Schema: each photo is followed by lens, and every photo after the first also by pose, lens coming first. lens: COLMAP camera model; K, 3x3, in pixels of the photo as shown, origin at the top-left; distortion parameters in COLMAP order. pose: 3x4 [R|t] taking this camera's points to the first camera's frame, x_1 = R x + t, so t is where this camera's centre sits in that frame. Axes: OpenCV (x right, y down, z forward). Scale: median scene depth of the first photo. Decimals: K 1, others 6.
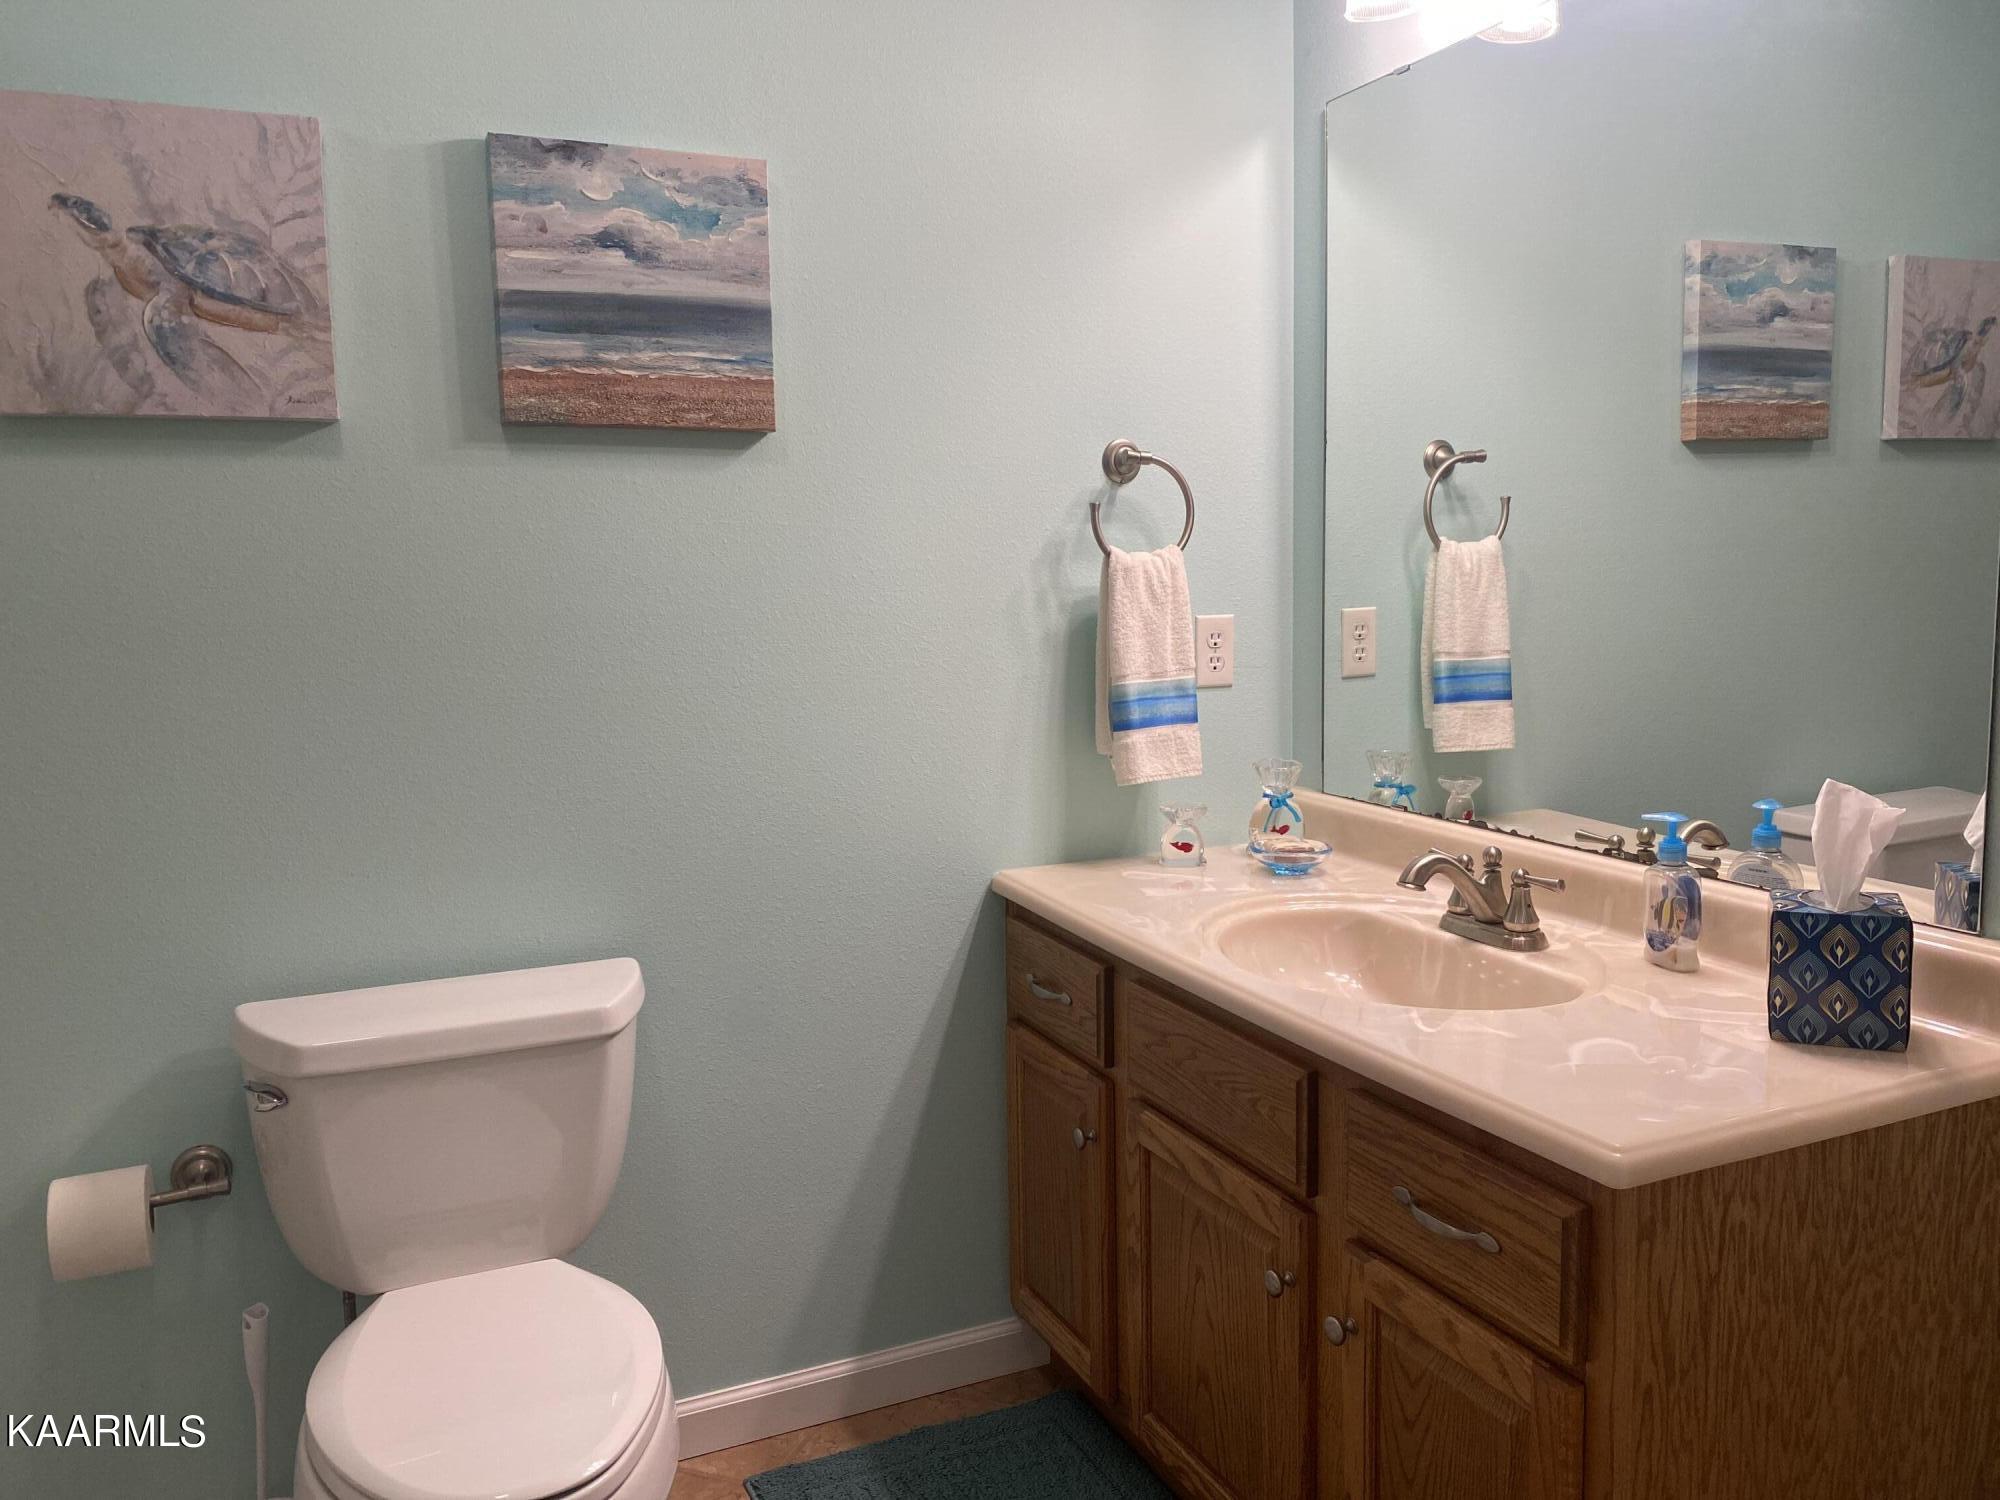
lens RADIAL K [[1536.5, 0, 991.4], [0, 1536.5, 745.2], [0, 0, 1]] dist [0.011710, -0.007690]
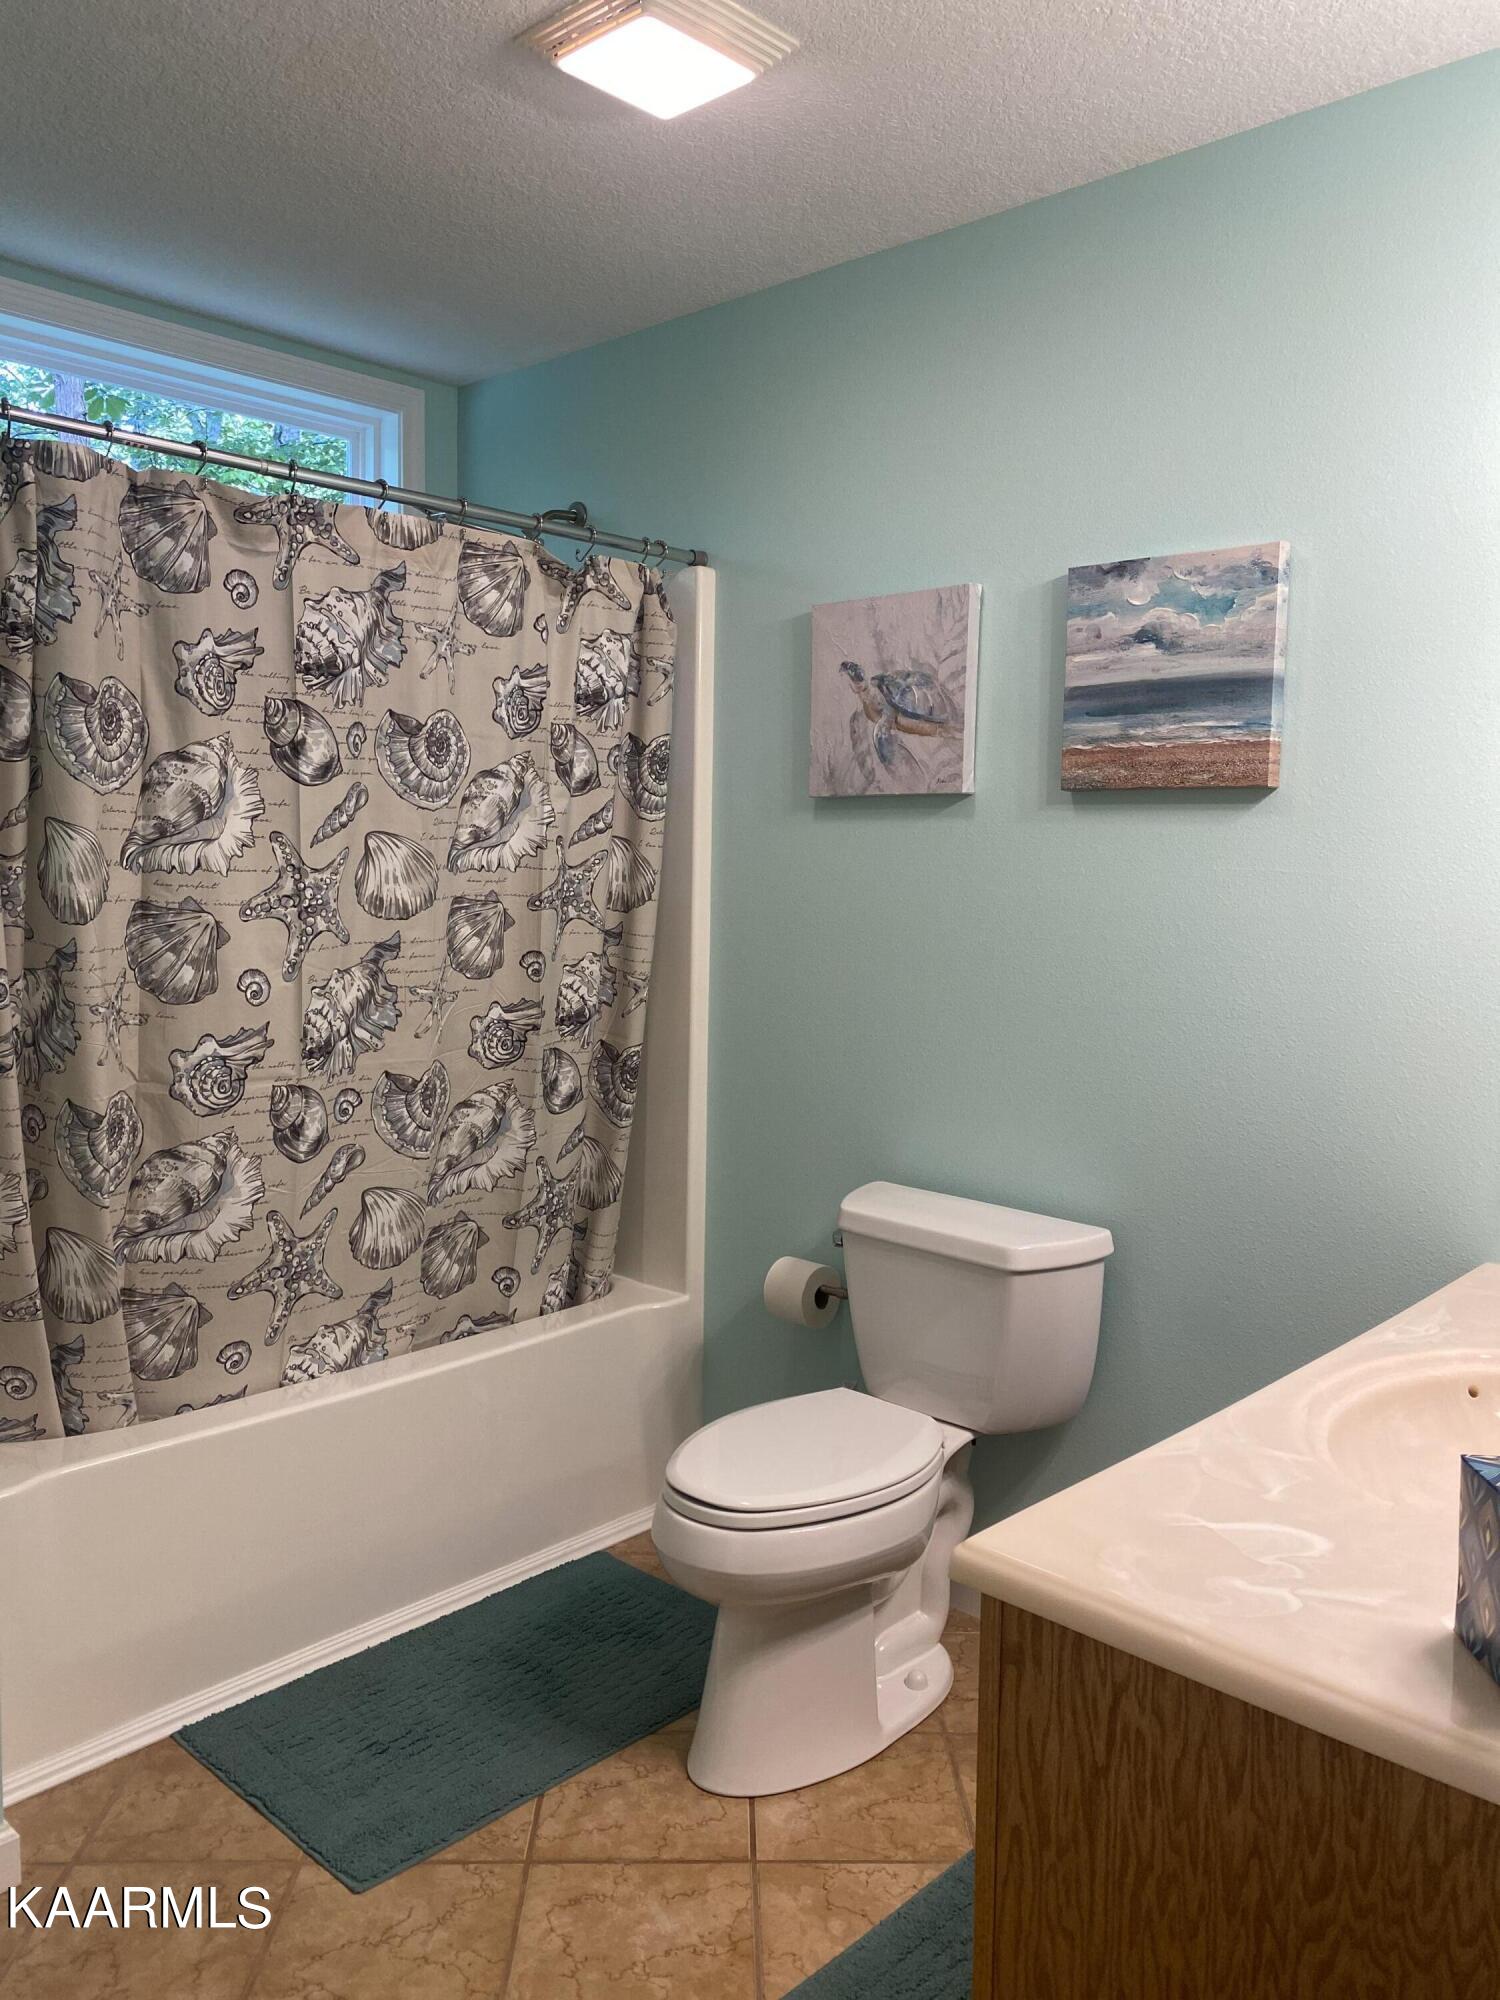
lens RADIAL K [[1478.8, 0, 750.0], [0, 1478.8, 1000.0], [0, 0, 1]] dist [0.048724, -0.180340]
pose [[0.389547, 0.109128, -0.914519, 0.741314], [-0.128942, 0.989638, 0.063168, -0.080920], [0.911936, 0.093313, 0.399582, 0.284605]]
